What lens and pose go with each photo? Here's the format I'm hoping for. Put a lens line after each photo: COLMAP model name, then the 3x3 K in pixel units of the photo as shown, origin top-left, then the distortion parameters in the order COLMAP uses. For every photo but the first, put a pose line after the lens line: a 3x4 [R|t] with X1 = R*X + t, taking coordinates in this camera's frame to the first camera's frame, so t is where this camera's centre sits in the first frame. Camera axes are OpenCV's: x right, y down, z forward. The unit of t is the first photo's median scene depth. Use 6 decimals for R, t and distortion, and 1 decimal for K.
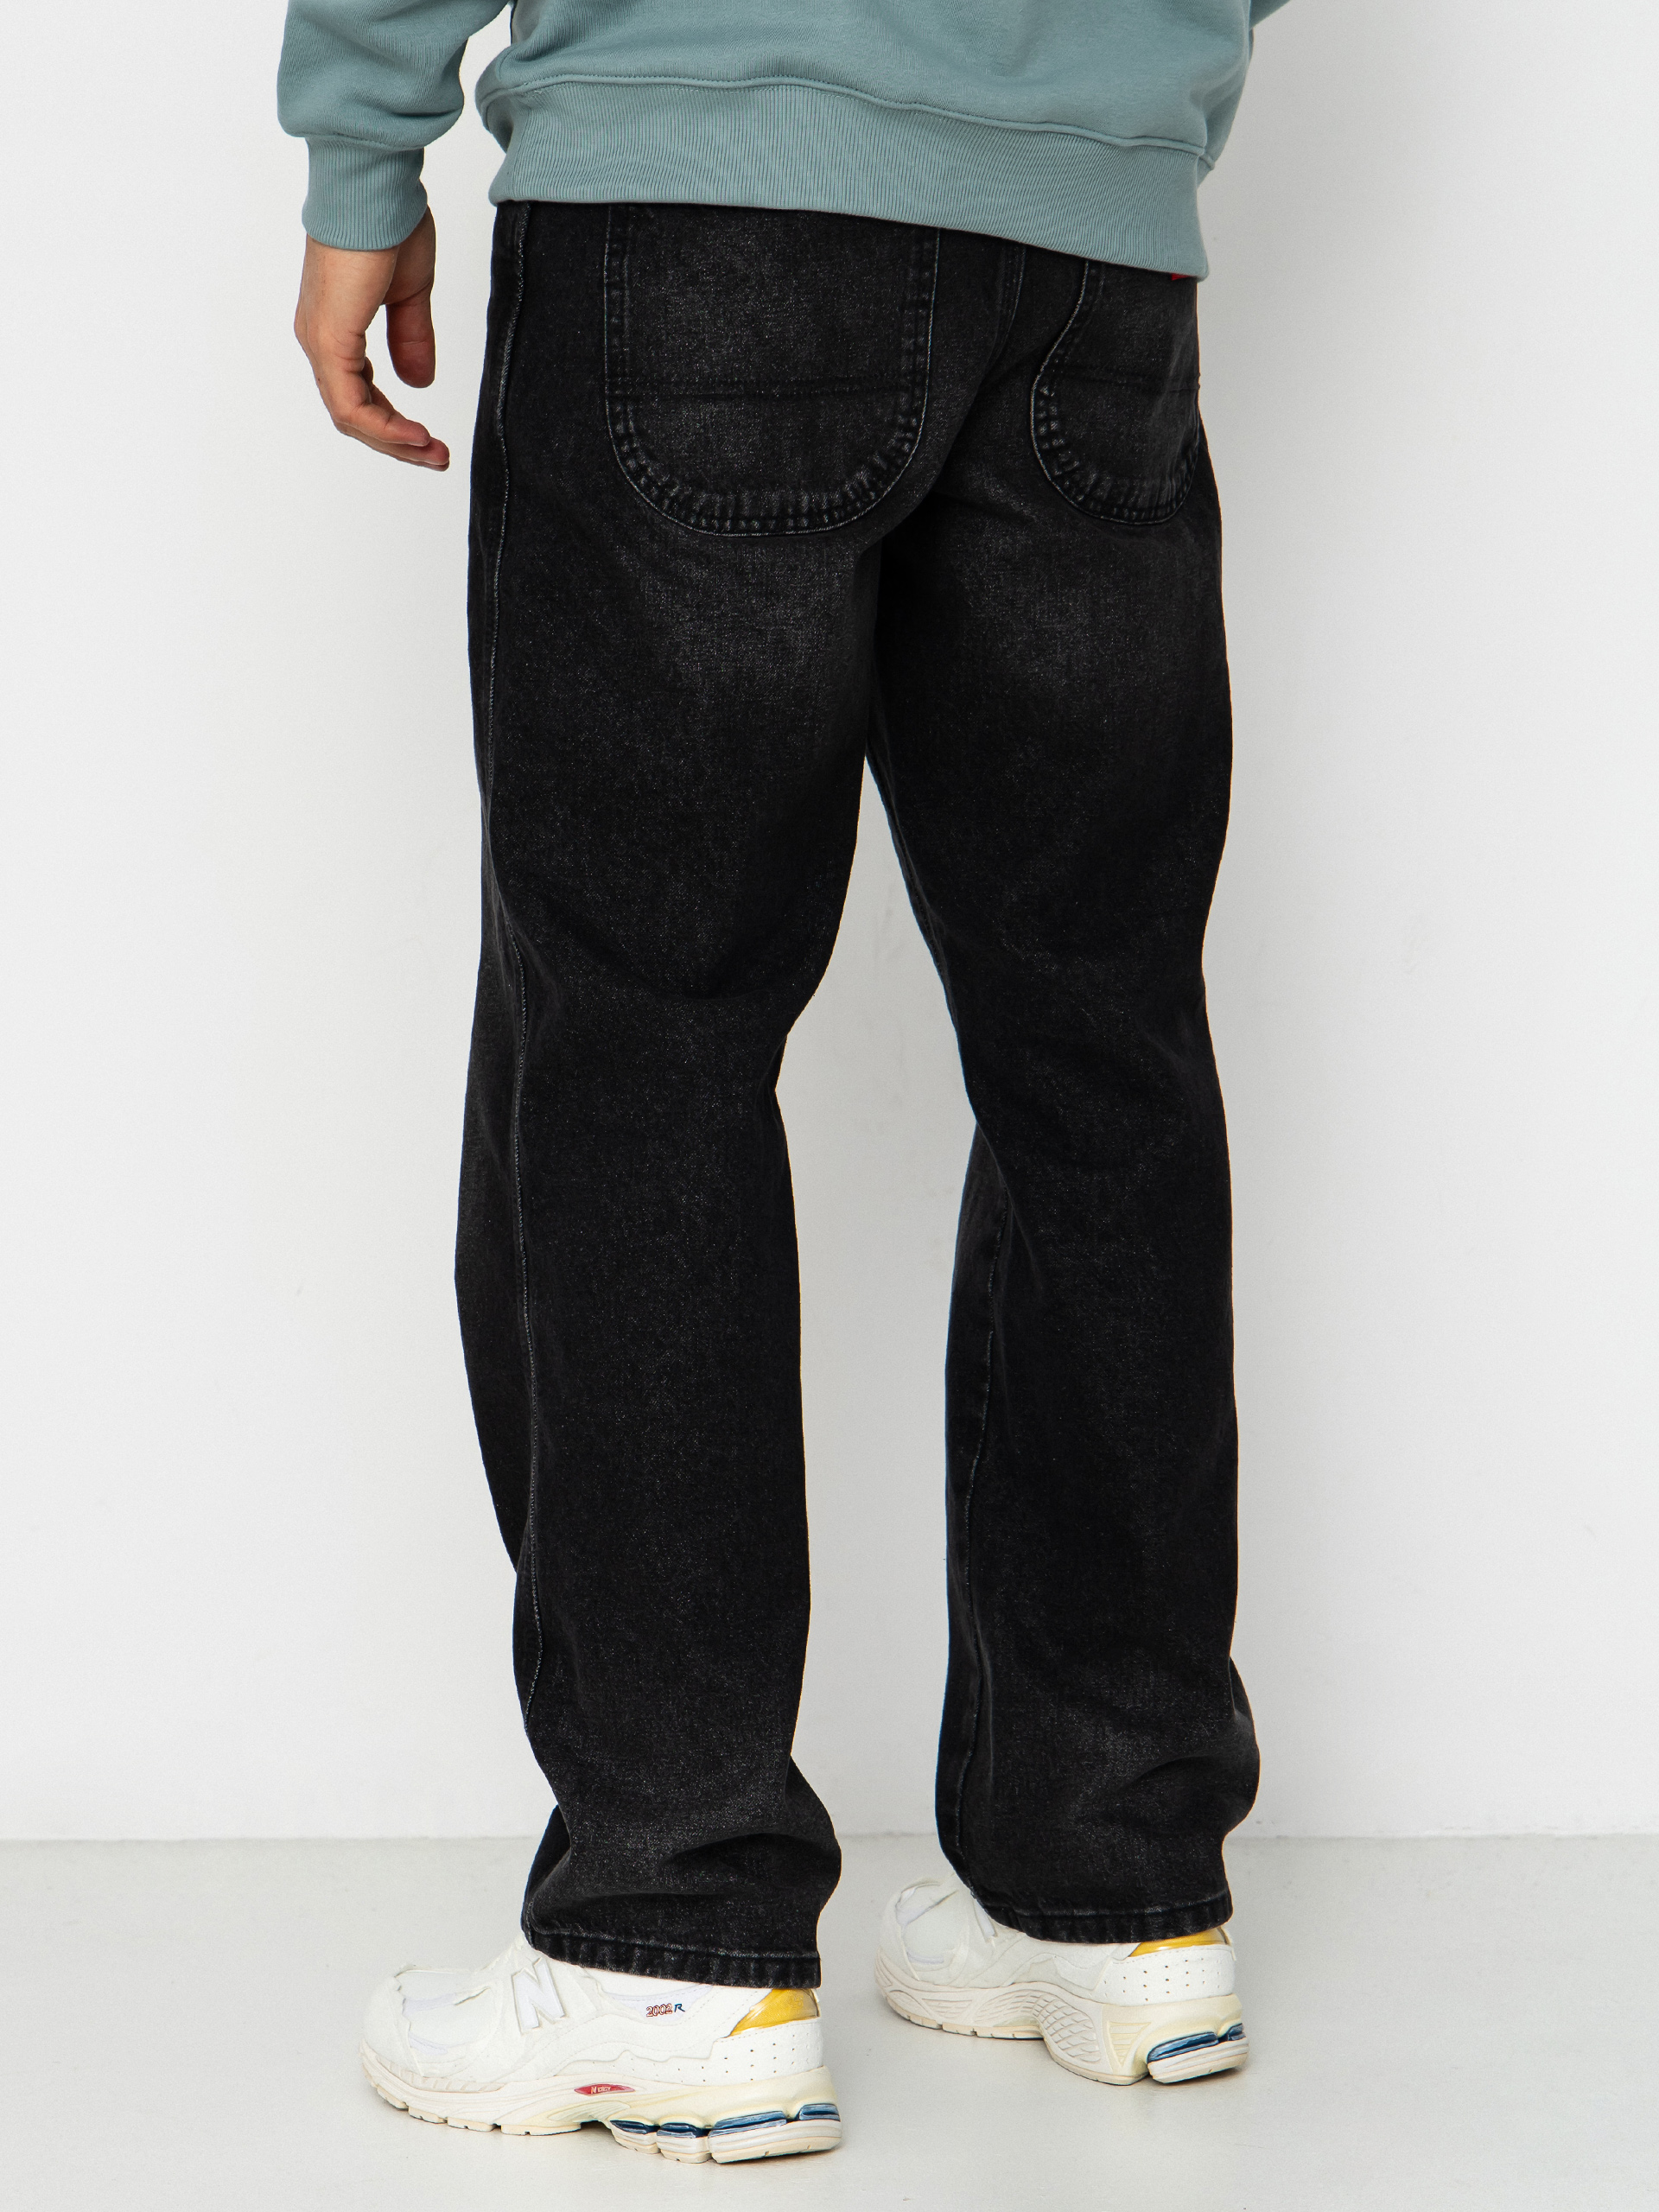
lens RADIAL K [[4605.2, 0, 829.5], [0, 4605.2, 1106.0], [0, 0, 1]] dist [0.031126, -5.689845]
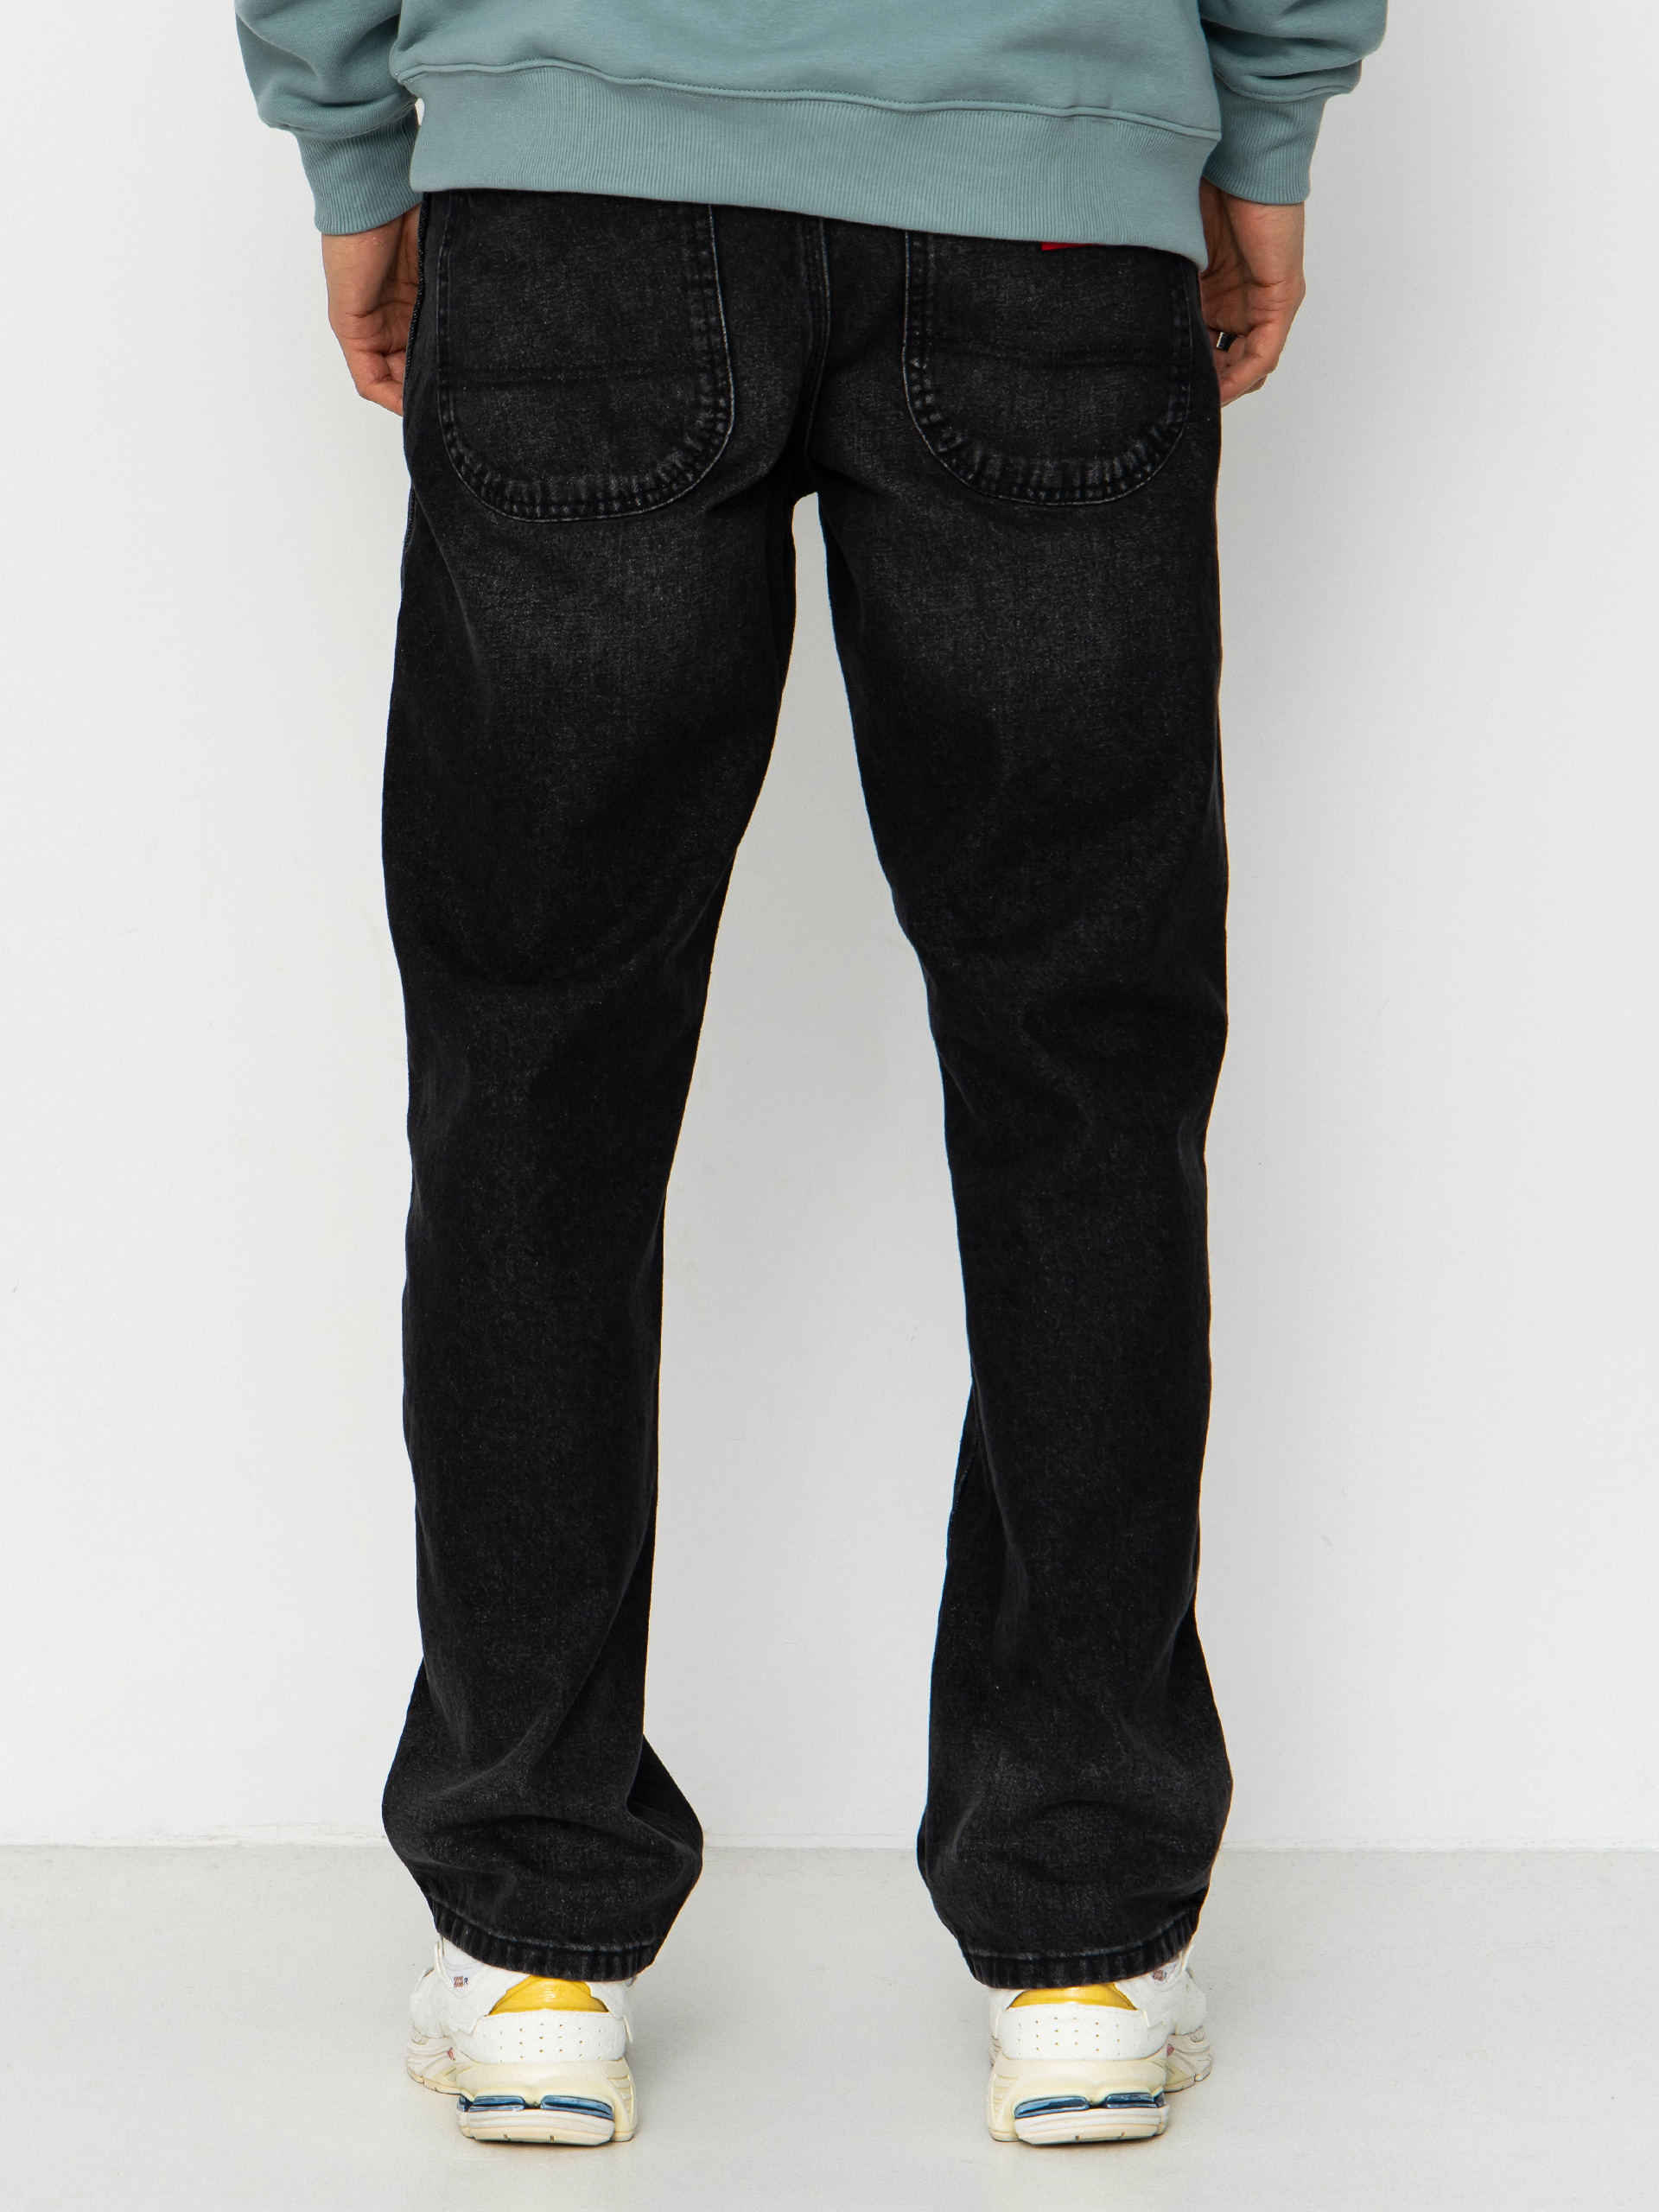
lens RADIAL K [[4547.5, 0, 829.5], [0, 4547.5, 1106.0], [0, 0, 1]] dist [-0.329256, 0.341077]
pose [[0.884528, 0.053314, -0.463430, 0.495238], [-0.047727, 0.998577, 0.023785, -0.023695], [0.464038, 0.001079, 0.885814, 0.161327]]
